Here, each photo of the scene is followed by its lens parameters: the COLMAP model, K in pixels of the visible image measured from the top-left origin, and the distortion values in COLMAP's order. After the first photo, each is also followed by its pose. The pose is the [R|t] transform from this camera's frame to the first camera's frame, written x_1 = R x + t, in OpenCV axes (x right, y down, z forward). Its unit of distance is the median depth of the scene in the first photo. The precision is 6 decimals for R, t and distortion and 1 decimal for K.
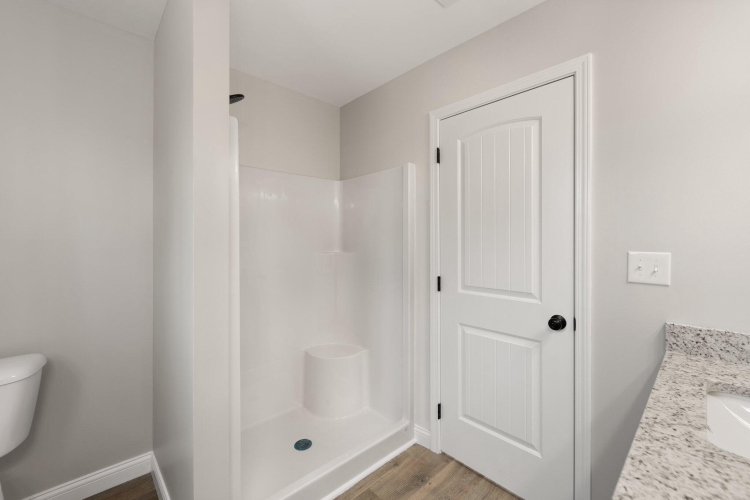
lens RADIAL K [[310.1, 0, 373.5], [0, 310.1, 242.0], [0, 0, 1]] dist [-0.000533, 0.000023]
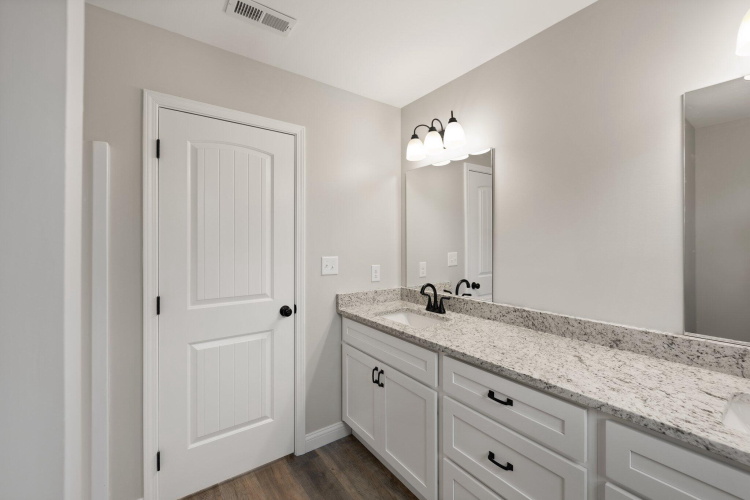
lens RADIAL K [[310.1, 0, 373.5], [0, 310.1, 242.0], [0, 0, 1]] dist [-0.000533, 0.000023]
pose [[0.134695, 0.000158, 0.990887, -0.665559], [0.003805, 0.999993, -0.000677, -0.038810], [-0.990880, 0.003862, 0.134693, 0.409990]]
